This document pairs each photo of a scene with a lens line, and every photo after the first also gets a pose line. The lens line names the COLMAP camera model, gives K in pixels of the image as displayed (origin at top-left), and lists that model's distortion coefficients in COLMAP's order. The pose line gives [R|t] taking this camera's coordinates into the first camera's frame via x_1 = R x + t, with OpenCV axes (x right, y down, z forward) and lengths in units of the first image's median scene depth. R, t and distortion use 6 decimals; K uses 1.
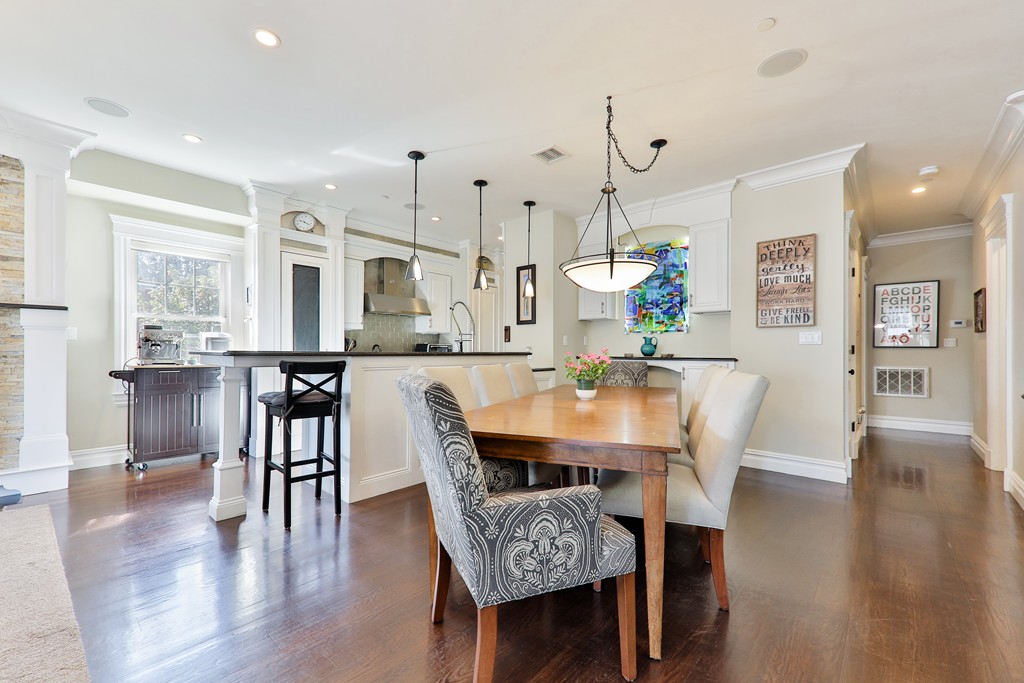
lens RADIAL K [[410.1, 0, 515.9], [0, 410.1, 347.1], [0, 0, 1]] dist [0.011588, -0.001250]
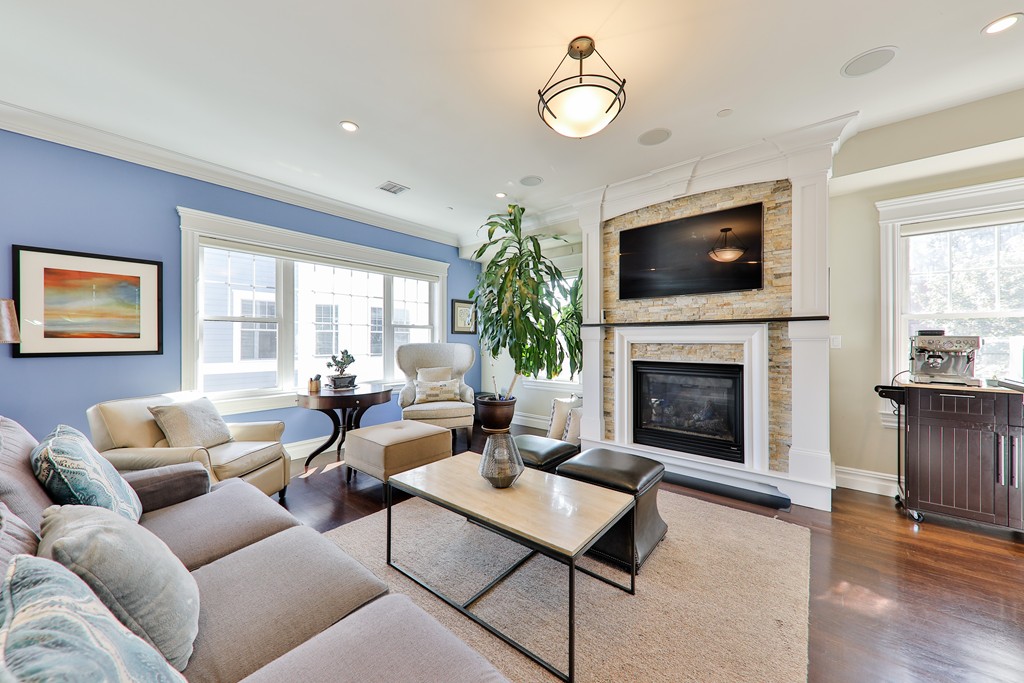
lens RADIAL K [[379.2, 0, 509.9], [0, 379.2, 343.6], [0, 0, 1]] dist [0.016684, -0.005576]
pose [[0.018584, 0.001705, -0.999826, -0.196301], [0.007268, 0.999972, 0.001841, -0.035382], [0.999801, -0.007301, 0.018571, 0.224089]]
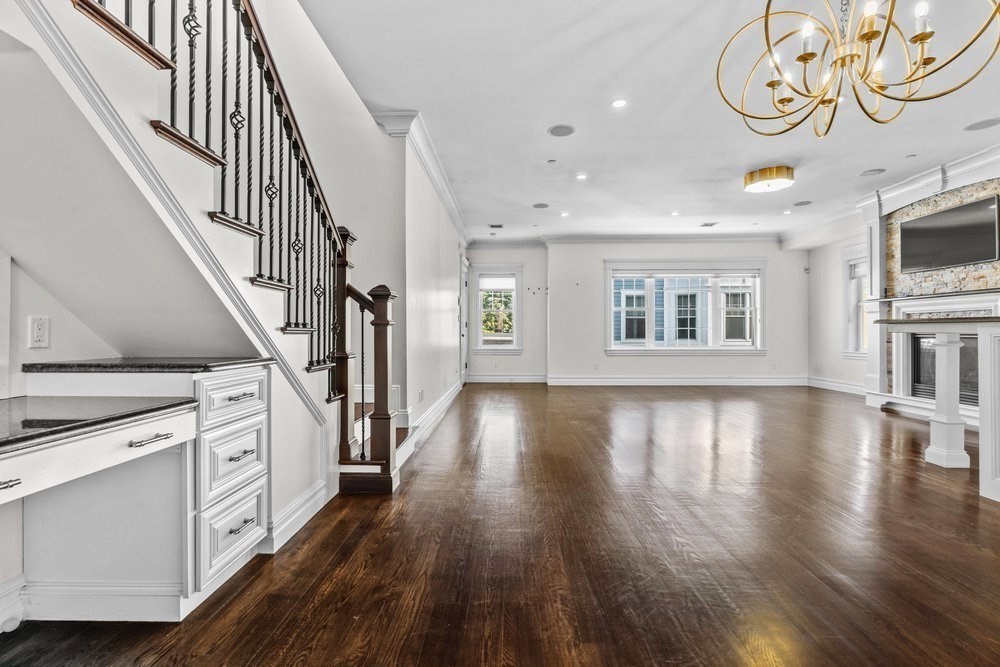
lens RADIAL K [[459.5, 0, 486.7], [0, 459.5, 332.4], [0, 0, 1]] dist [-0.011705, 0.005554]
pose [[-0.769021, -0.004374, -0.639209, 0.734136], [0.004242, 0.999920, -0.011946, 0.037068], [0.639210, -0.011898, -0.768940, 0.799256]]
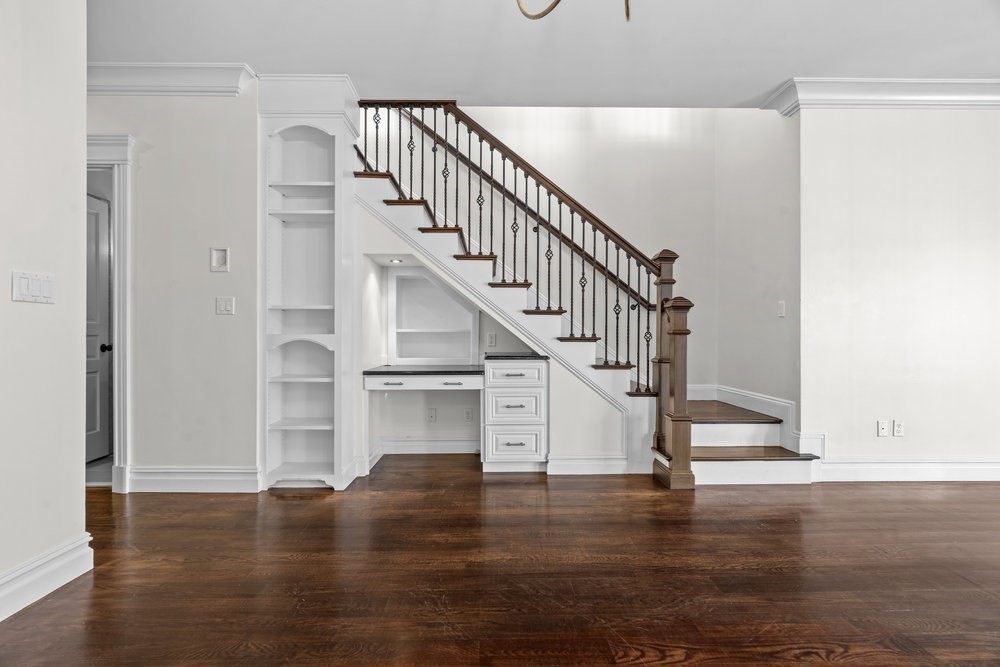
lens RADIAL K [[459.5, 0, 504.0], [0, 459.5, 336.6], [0, 0, 1]] dist [-0.011705, 0.005554]
pose [[-0.683864, -0.006766, 0.729578, 0.000266], [-0.009194, 0.999958, 0.000655, 0.022520], [-0.729552, -0.006260, -0.683897, 0.892788]]
